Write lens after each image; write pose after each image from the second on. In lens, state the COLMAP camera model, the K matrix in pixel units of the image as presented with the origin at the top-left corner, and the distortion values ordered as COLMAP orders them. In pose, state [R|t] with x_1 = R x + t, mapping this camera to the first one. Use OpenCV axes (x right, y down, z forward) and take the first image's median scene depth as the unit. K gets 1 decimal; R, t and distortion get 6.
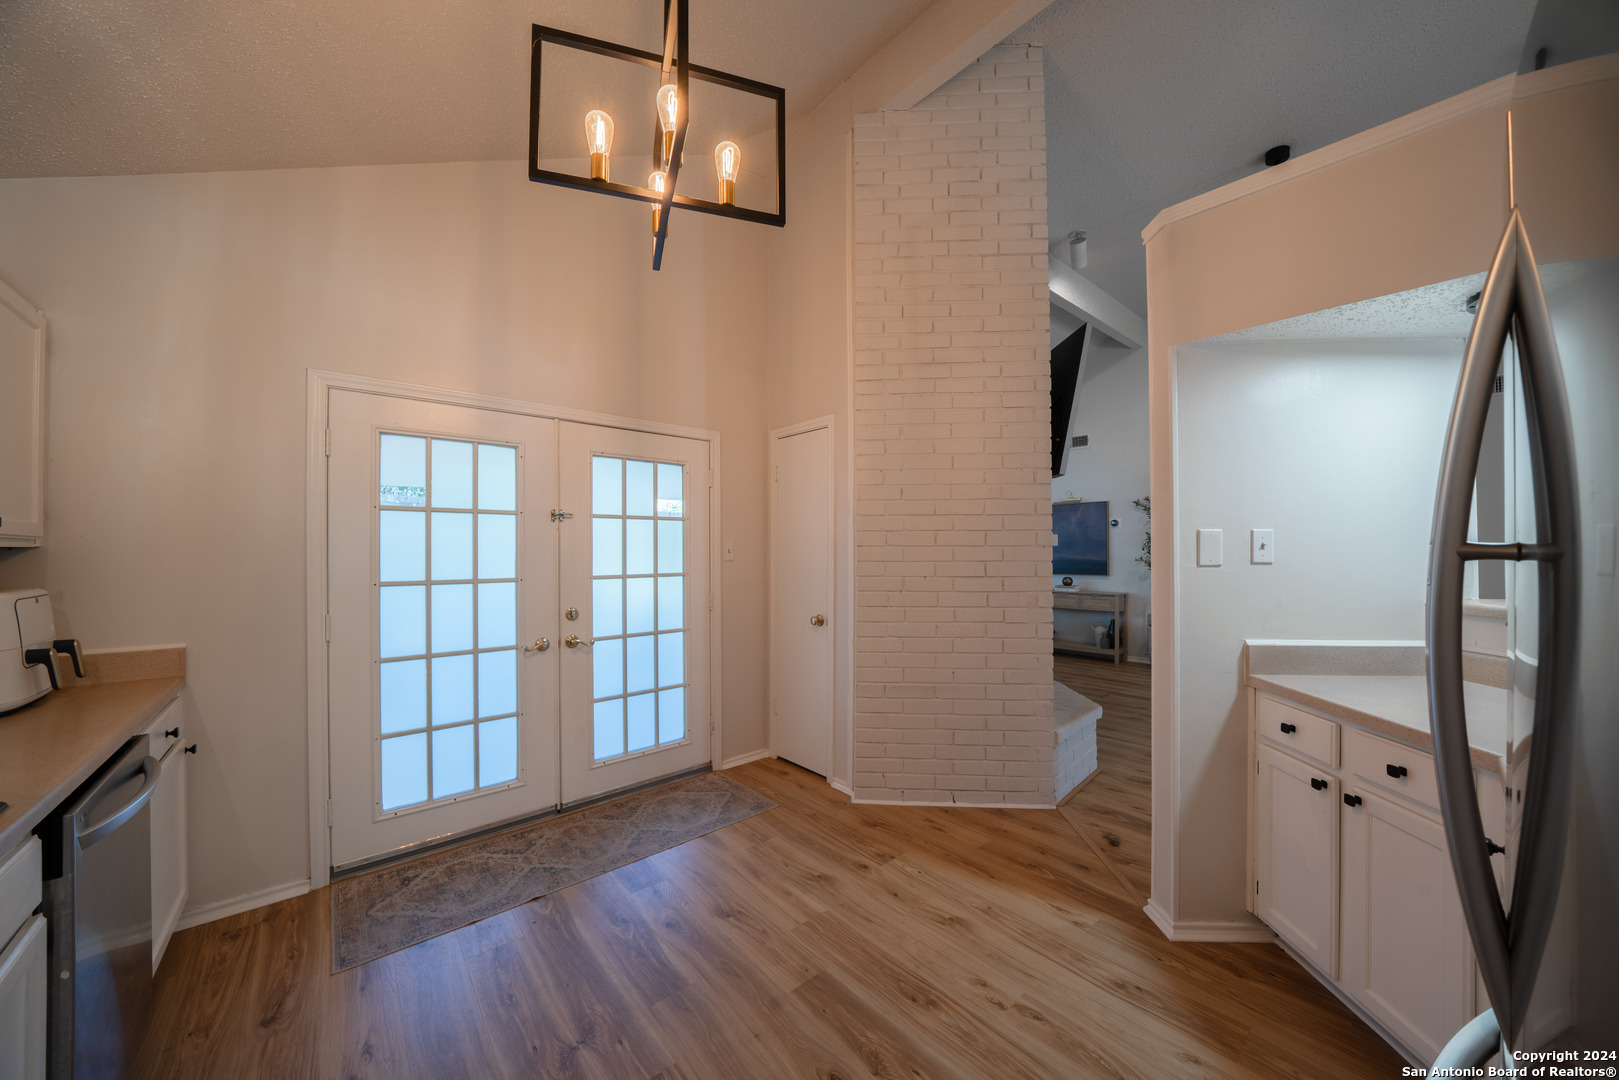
lens RADIAL K [[569.4, 0, 813.6], [0, 569.4, 549.2], [0, 0, 1]] dist [-0.007352, 0.000236]
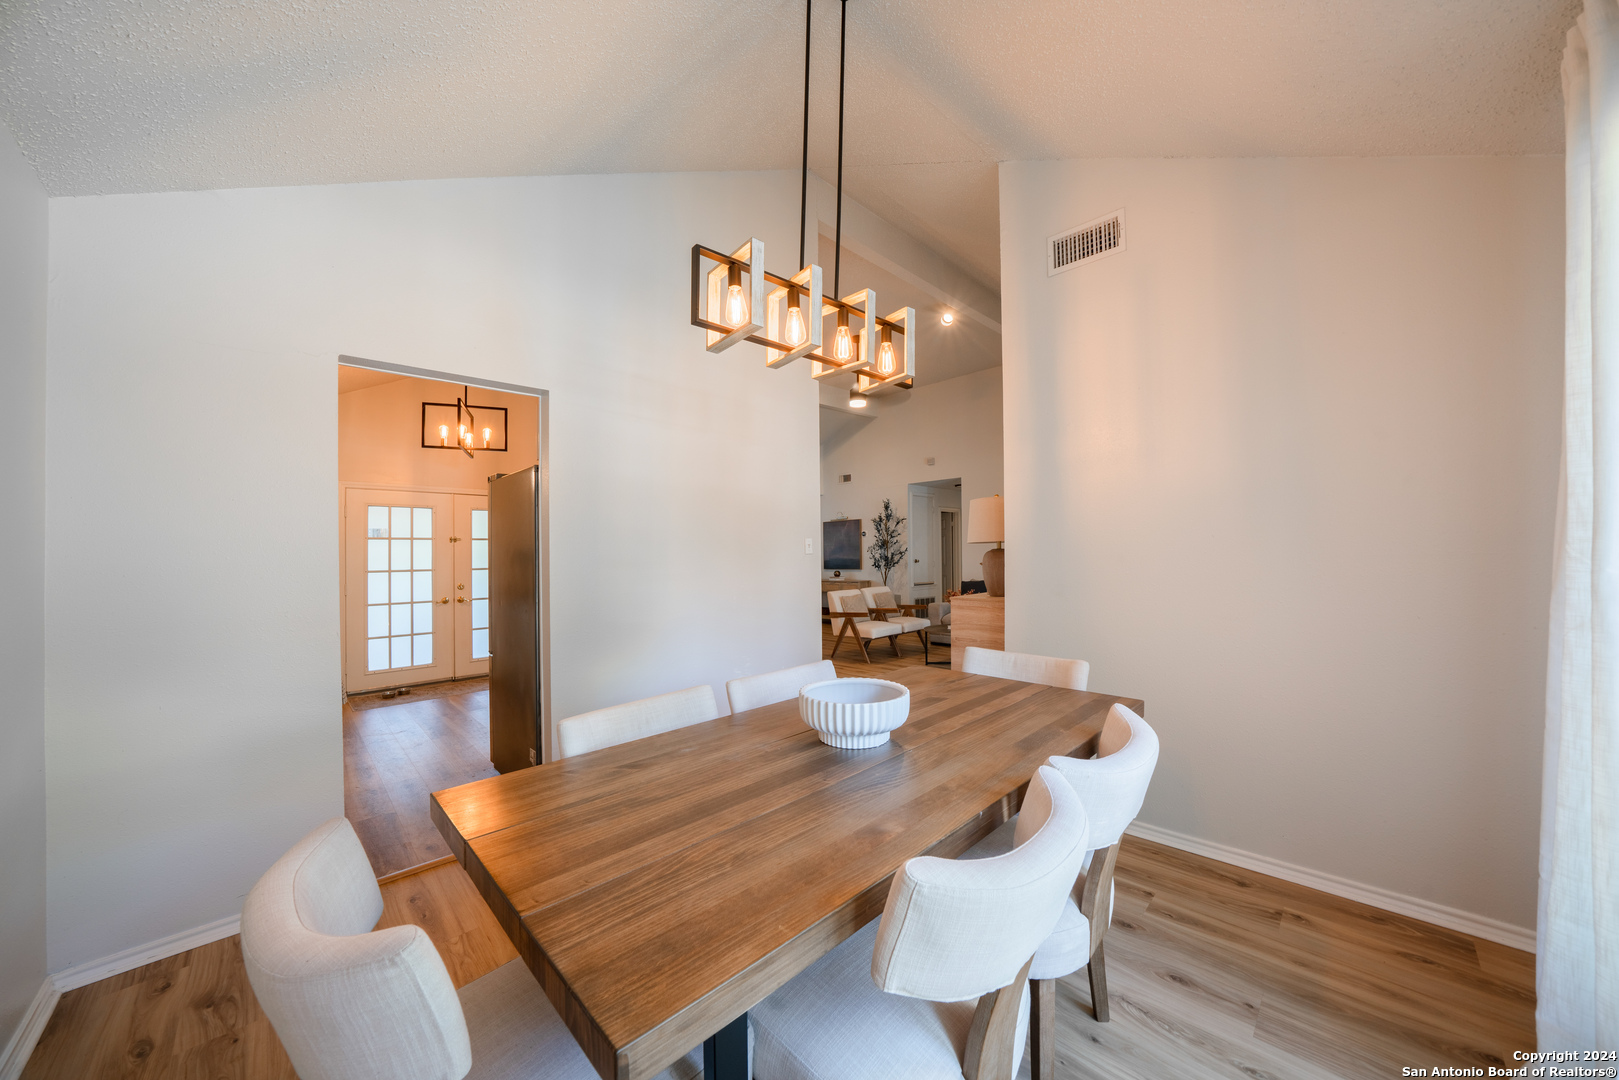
lens RADIAL K [[569.4, 0, 815.2], [0, 569.4, 543.2], [0, 0, 1]] dist [-0.007352, 0.000236]
pose [[0.998522, -0.009554, 0.053509, 0.819647], [0.010421, 0.999819, -0.015939, 0.001700], [-0.053347, 0.016473, 0.998440, -1.236015]]
